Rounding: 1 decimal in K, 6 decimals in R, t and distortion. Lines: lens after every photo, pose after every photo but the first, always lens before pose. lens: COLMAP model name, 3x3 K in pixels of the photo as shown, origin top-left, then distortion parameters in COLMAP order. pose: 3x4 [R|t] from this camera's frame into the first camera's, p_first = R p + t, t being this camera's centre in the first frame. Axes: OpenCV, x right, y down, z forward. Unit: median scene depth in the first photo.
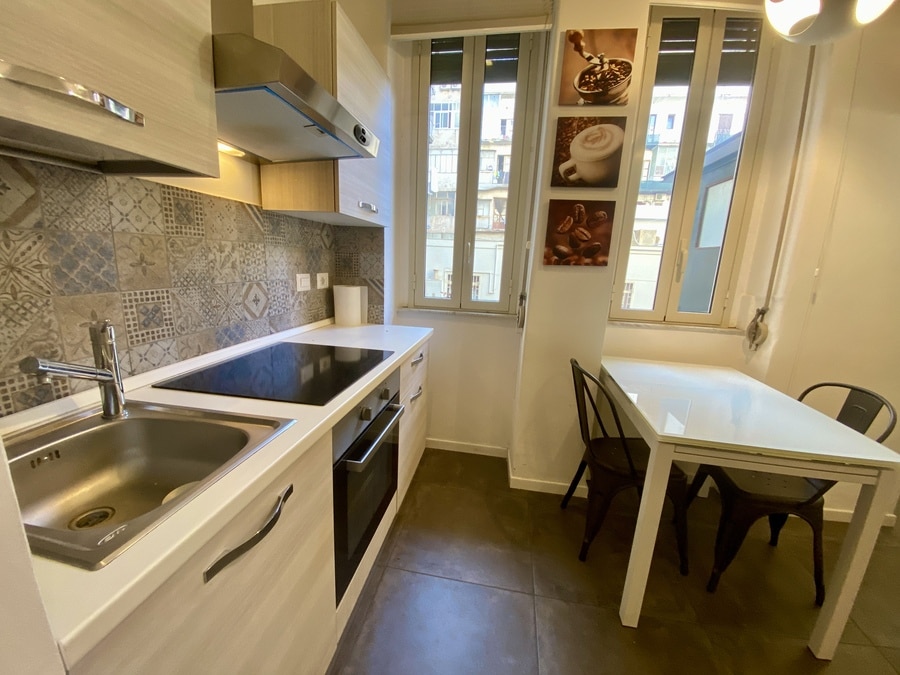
lens RADIAL K [[361.6, 0, 448.5], [0, 361.6, 339.3], [0, 0, 1]] dist [0.012366, -0.017497]
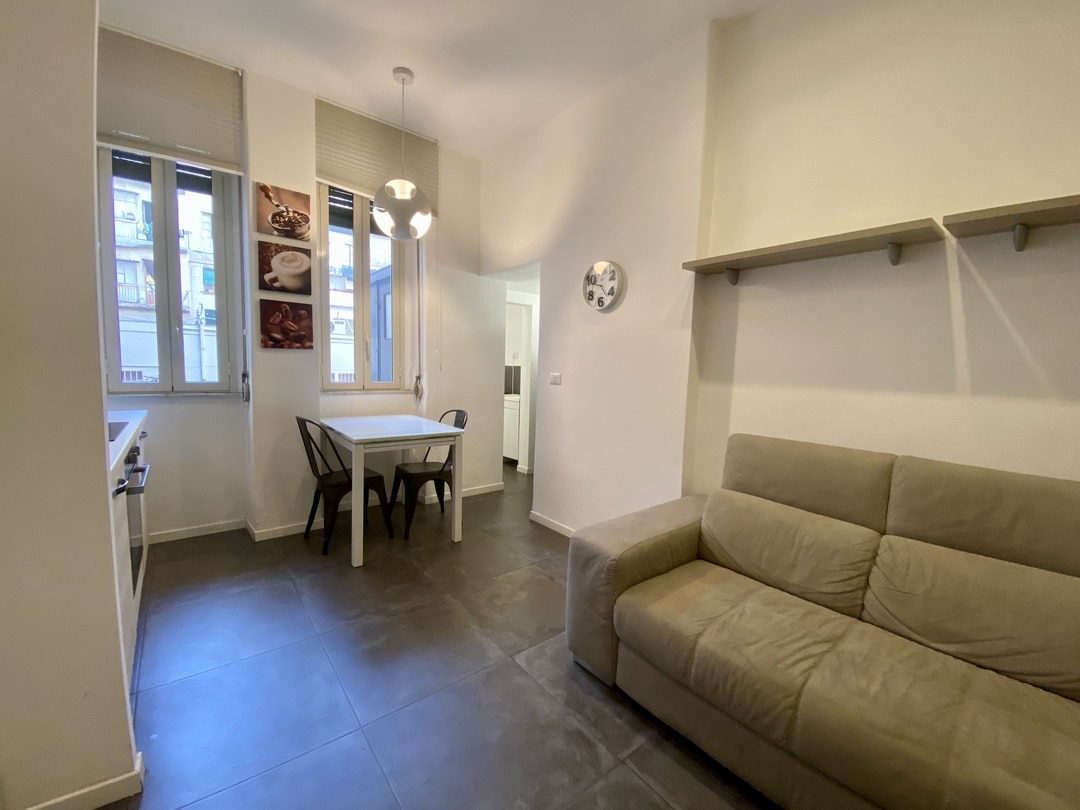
lens RADIAL K [[434.0, 0, 538.2], [0, 434.0, 407.2], [0, 0, 1]] dist [0.012366, -0.017497]
pose [[0.662883, -0.095660, 0.742587, -0.263490], [0.160053, 0.986983, -0.015732, 0.190919], [-0.731416, 0.129282, 0.669565, -0.756181]]
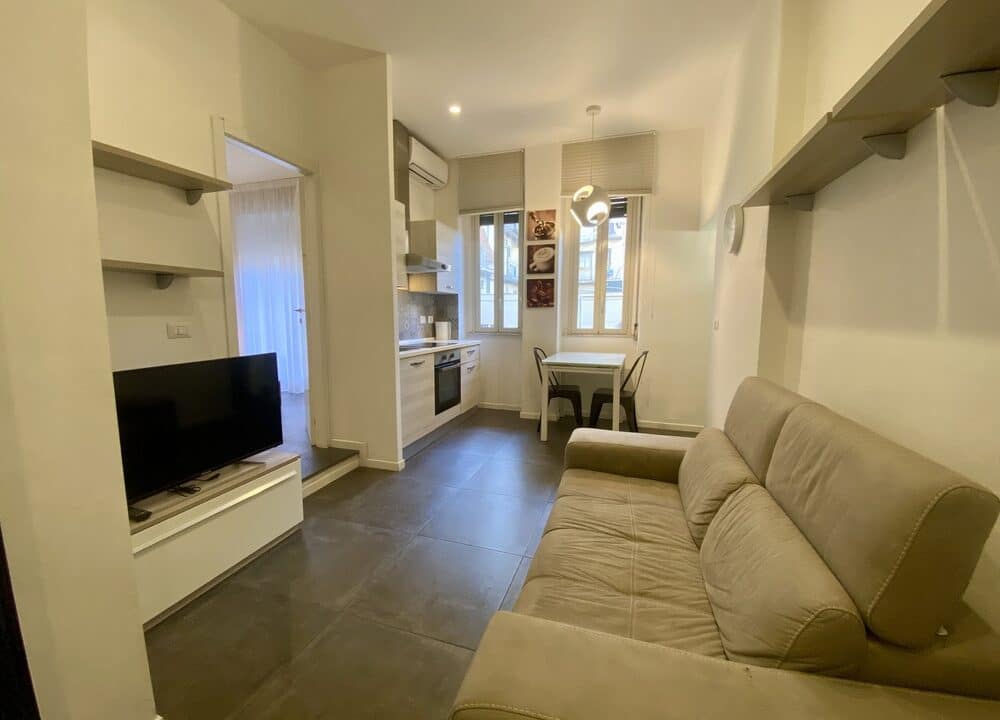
lens RADIAL K [[397.6, 0, 498.0], [0, 397.6, 370.8], [0, 0, 1]] dist [0.000739, -0.000169]
pose [[0.986969, -0.020353, -0.159621, 0.498942], [0.007721, 0.996816, -0.079361, 0.393443], [0.160728, 0.077094, 0.983983, -1.476987]]
